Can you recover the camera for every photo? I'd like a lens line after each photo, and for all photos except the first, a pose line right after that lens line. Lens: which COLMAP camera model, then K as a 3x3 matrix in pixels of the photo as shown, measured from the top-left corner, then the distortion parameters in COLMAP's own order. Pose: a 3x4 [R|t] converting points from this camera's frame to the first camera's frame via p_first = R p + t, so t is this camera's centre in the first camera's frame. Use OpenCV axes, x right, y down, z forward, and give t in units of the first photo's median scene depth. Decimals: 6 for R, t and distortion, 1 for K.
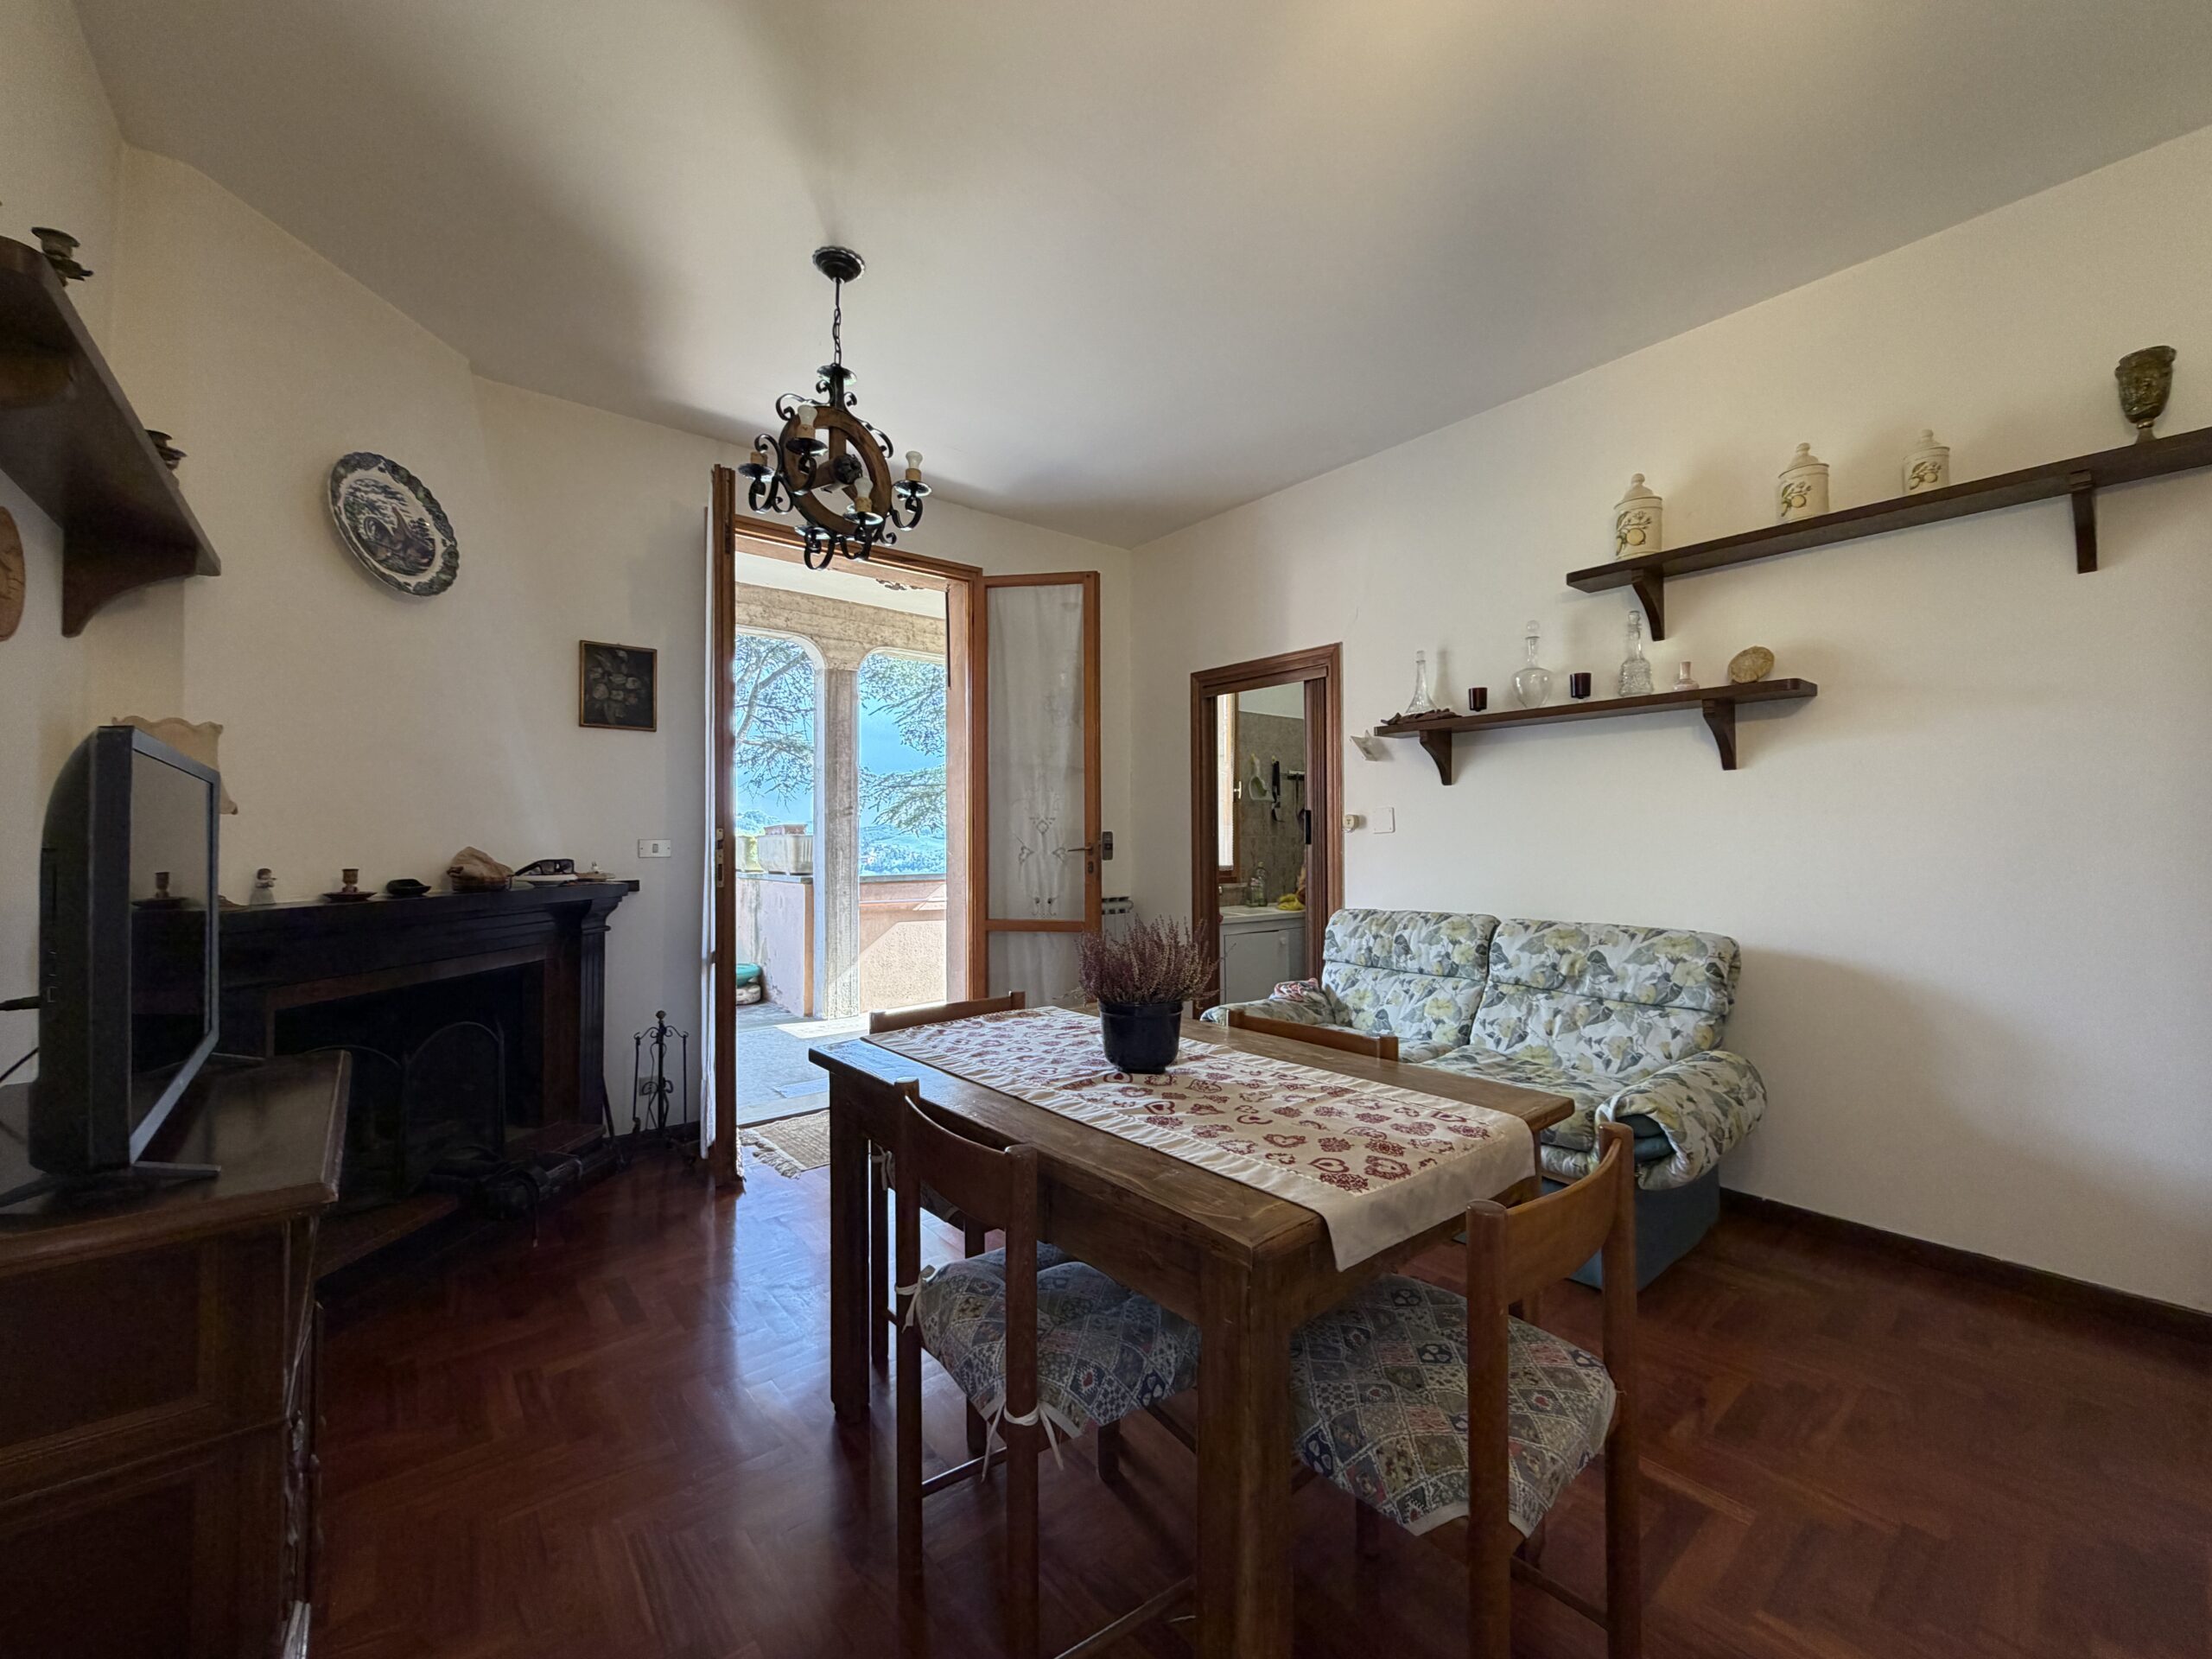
lens RADIAL K [[879.1, 0, 1099.7], [0, 879.1, 827.6], [0, 0, 1]] dist [-0.000031, -0.000232]
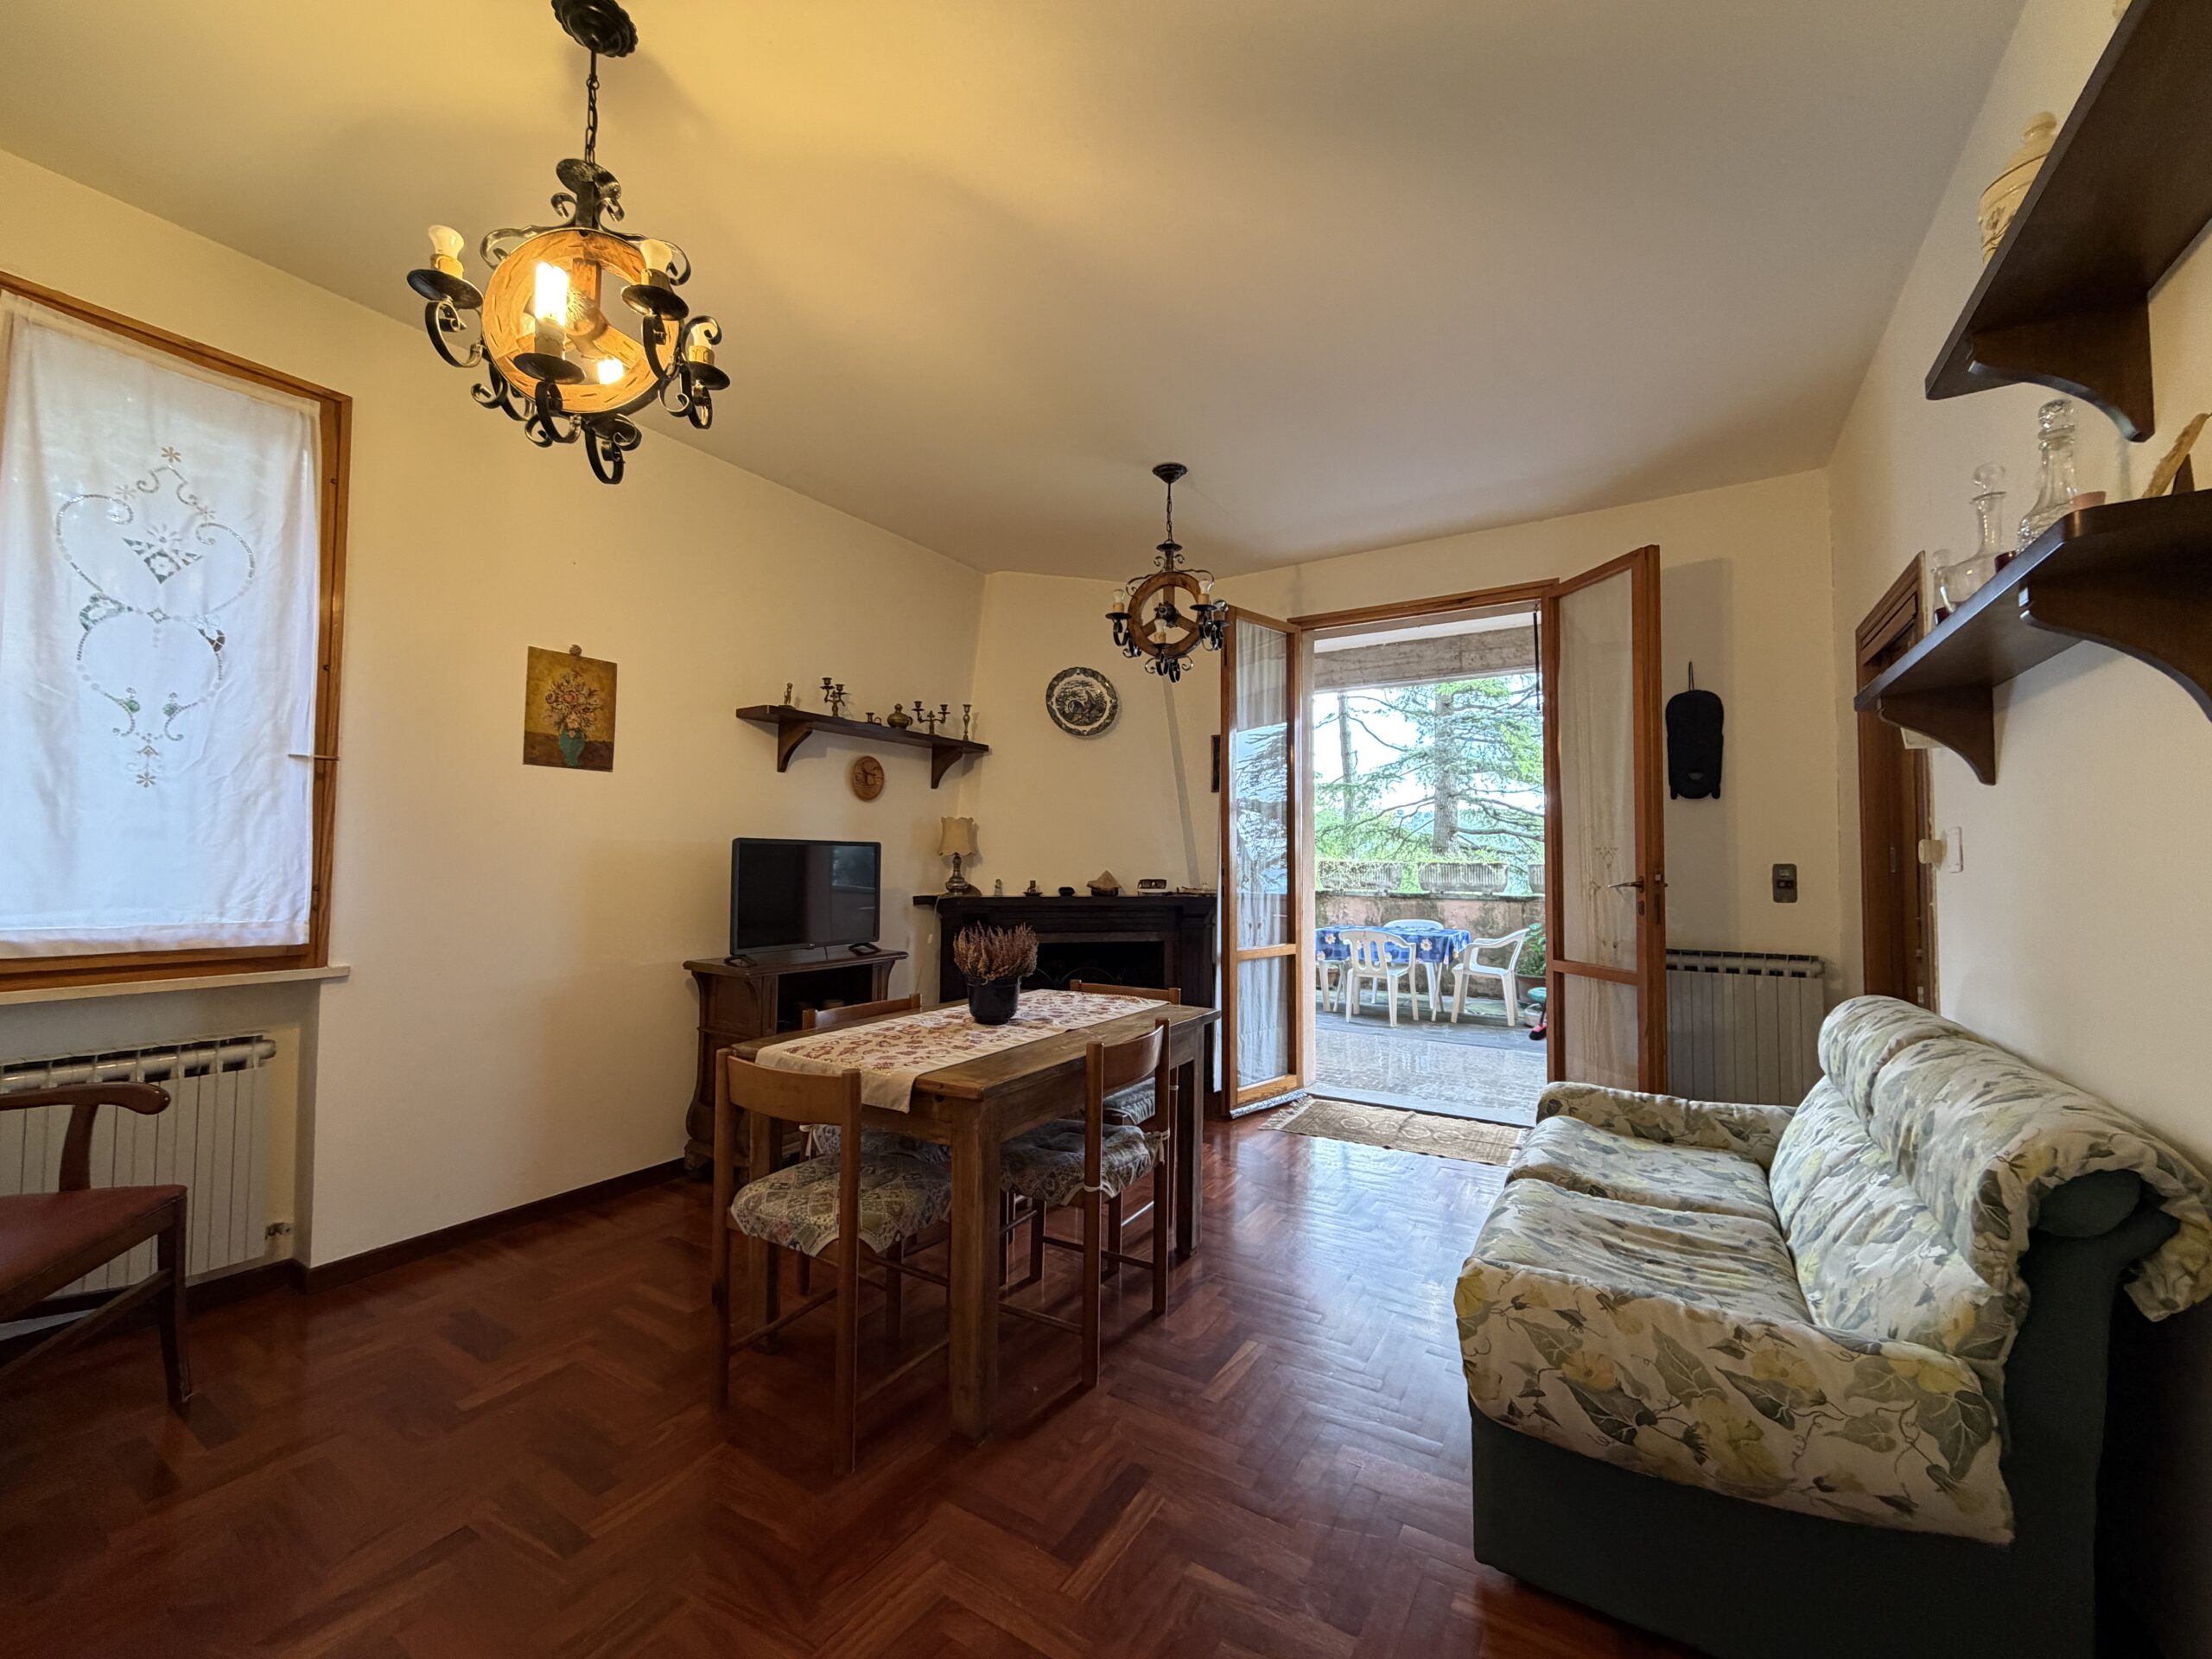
lens RADIAL K [[884.1, 0, 1100.9], [0, 884.1, 828.3], [0, 0, 1]] dist [0.000437, 0.000075]
pose [[0.318242, -0.030301, -0.947525, 0.950460], [0.004973, 0.999529, -0.030294, -0.010046], [0.947996, 0.004929, 0.318243, 0.404652]]
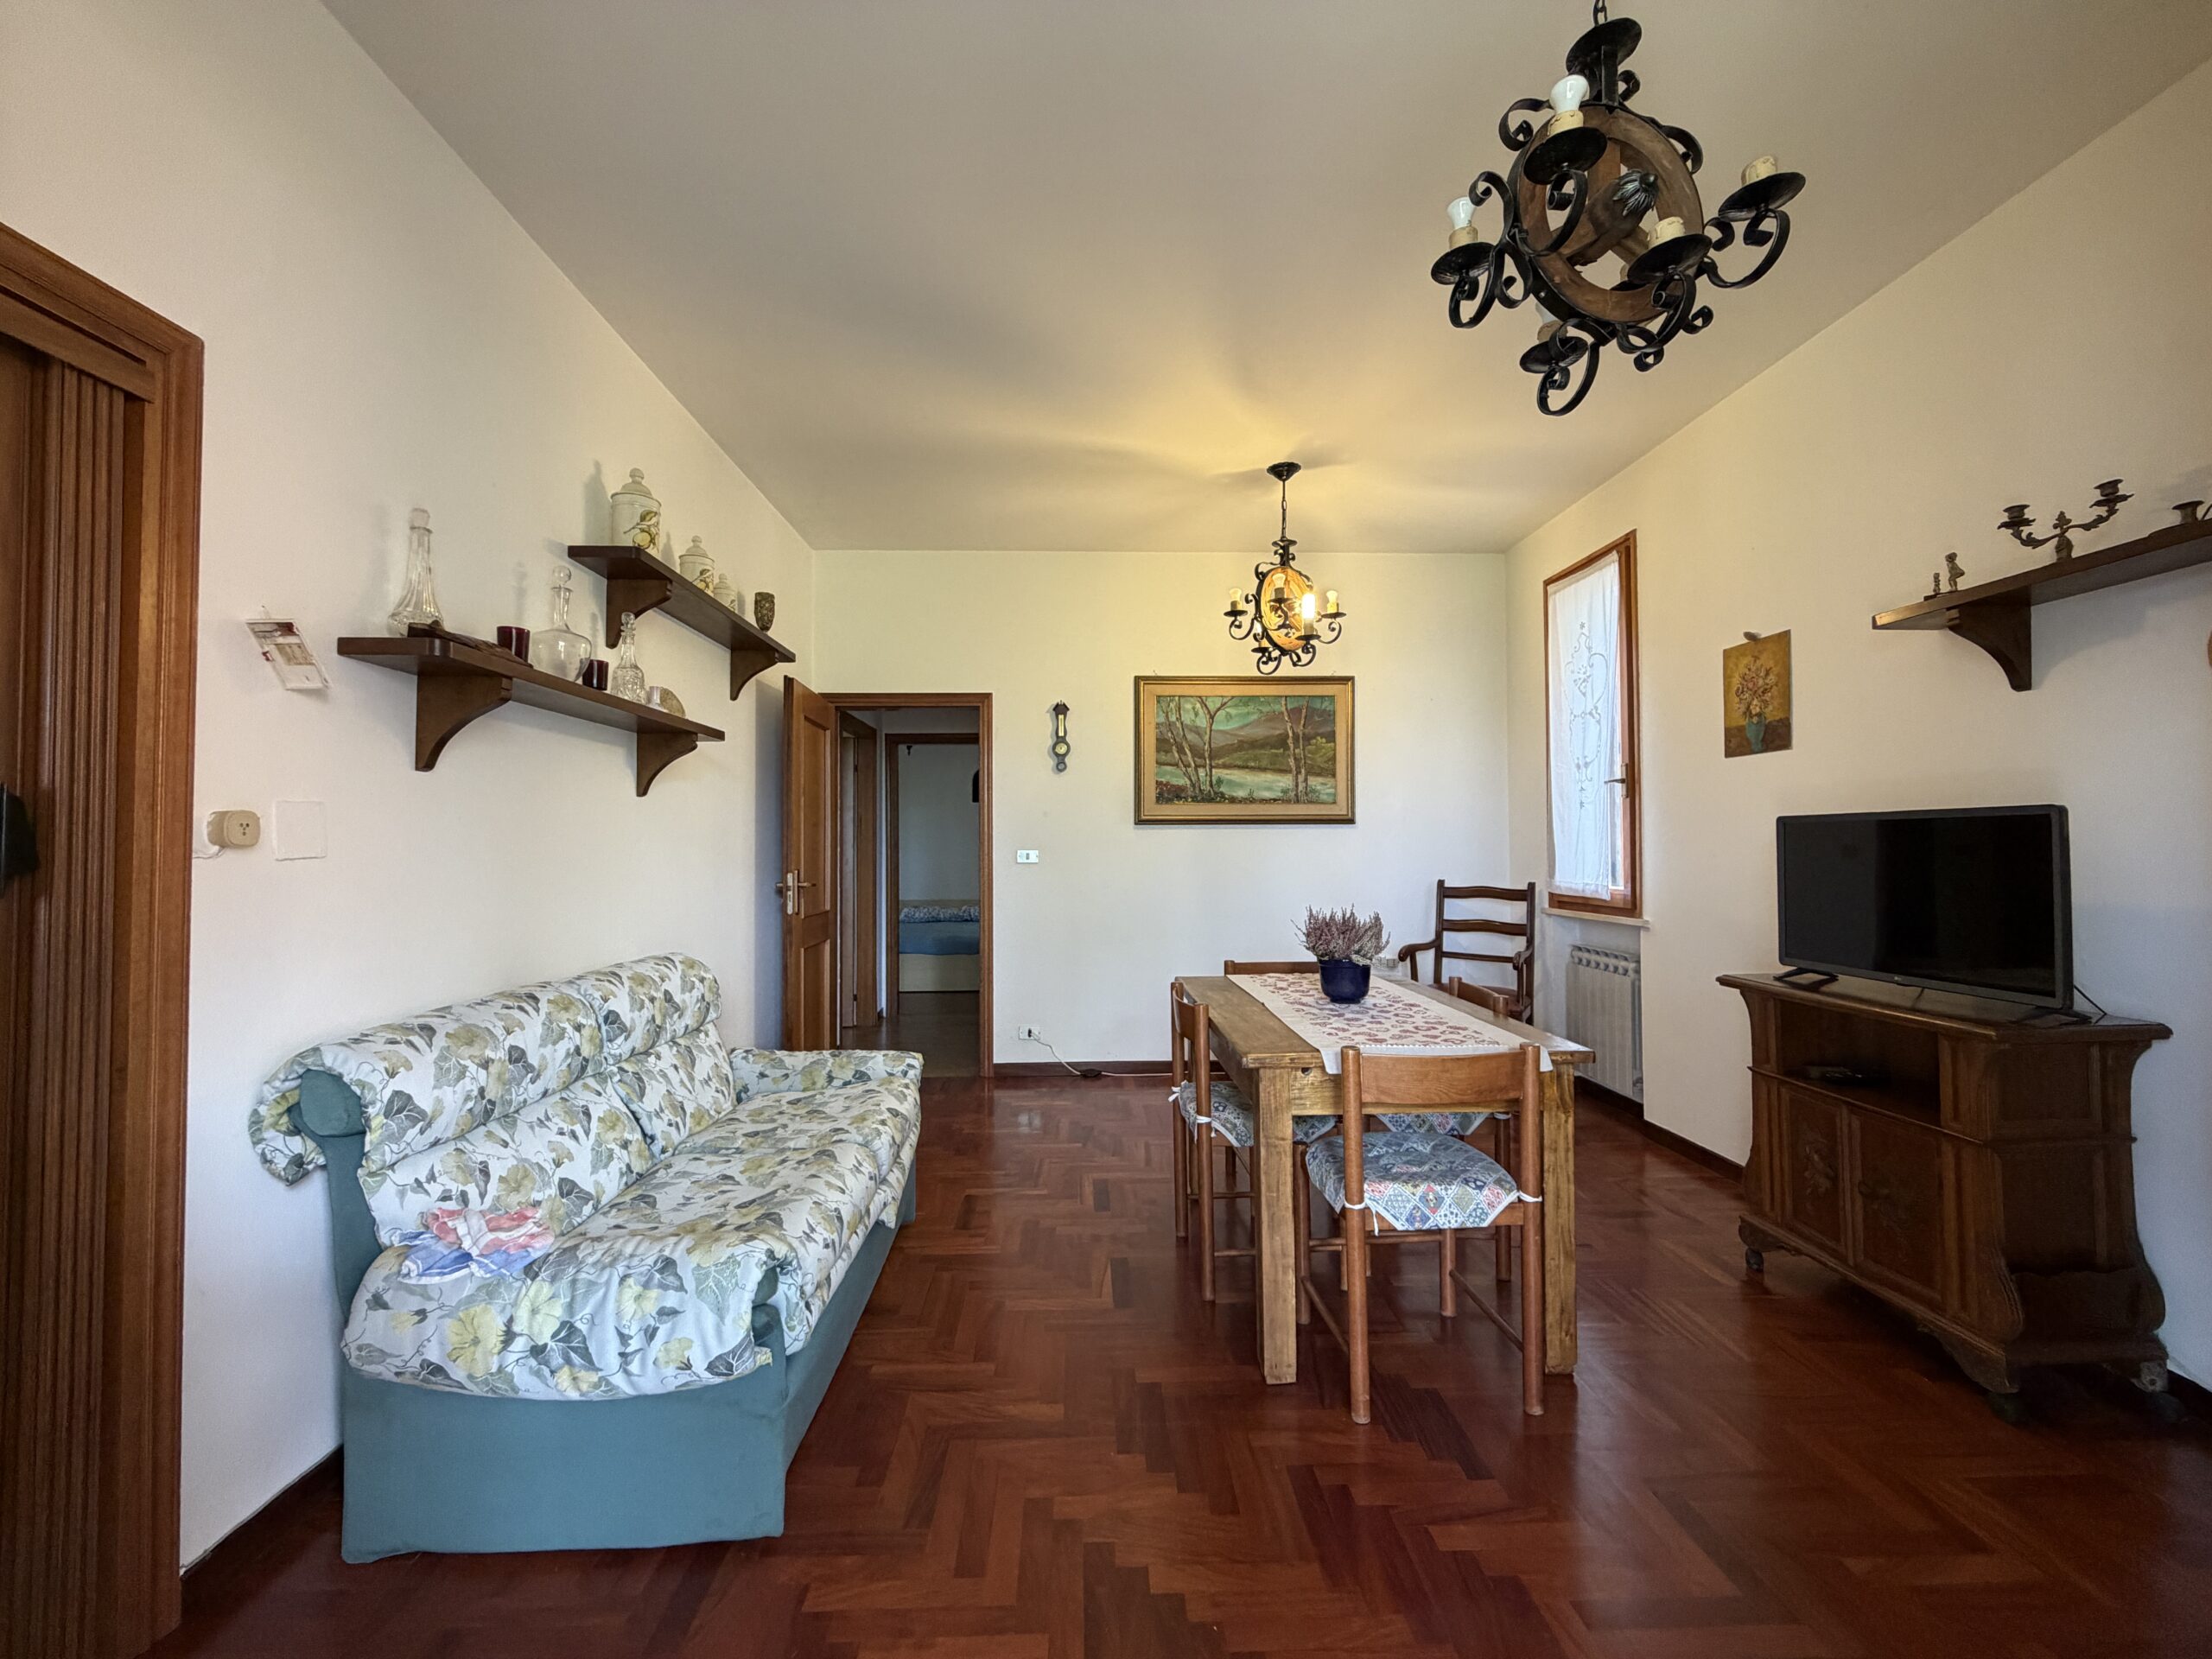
lens RADIAL K [[880.3, 0, 1098.1], [0, 880.3, 829.1], [0, 0, 1]] dist [0.000912, 0.000141]
pose [[-0.789544, 0.022671, 0.613275, -0.352448], [0.001479, 0.999385, -0.035041, 0.010115], [-0.613692, -0.026759, -0.789092, 1.521696]]
